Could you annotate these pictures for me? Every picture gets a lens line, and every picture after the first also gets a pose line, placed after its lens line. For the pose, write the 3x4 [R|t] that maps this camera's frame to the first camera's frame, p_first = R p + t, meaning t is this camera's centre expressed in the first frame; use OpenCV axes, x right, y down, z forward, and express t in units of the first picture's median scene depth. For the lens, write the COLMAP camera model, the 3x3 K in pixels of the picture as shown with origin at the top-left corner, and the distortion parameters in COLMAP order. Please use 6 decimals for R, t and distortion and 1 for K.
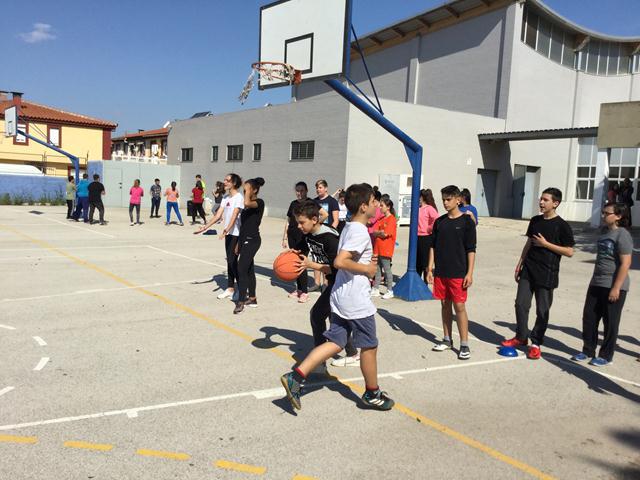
lens RADIAL K [[584.4, 0, 320.6], [0, 584.4, 239.4], [0, 0, 1]] dist [0.036508, -0.045992]
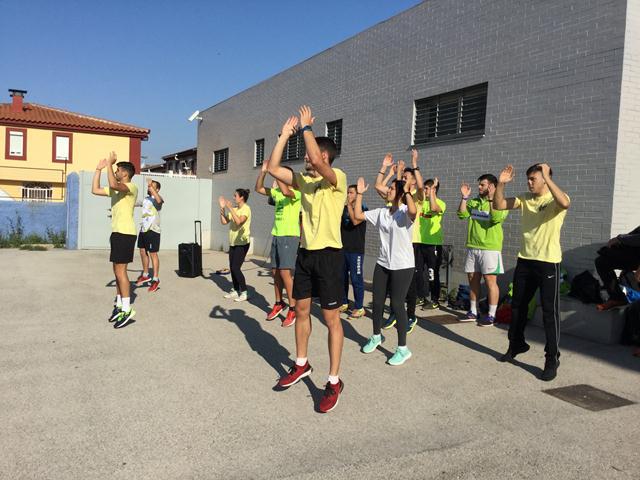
lens RADIAL K [[584.4, 0, 320.7], [0, 584.4, 240.2], [0, 0, 1]] dist [0.036508, -0.045992]
pose [[0.989363, -0.001691, -0.145457, -0.032522], [-0.005066, 0.998925, -0.046073, -0.029221], [0.145378, 0.046319, 0.988291, 0.342045]]
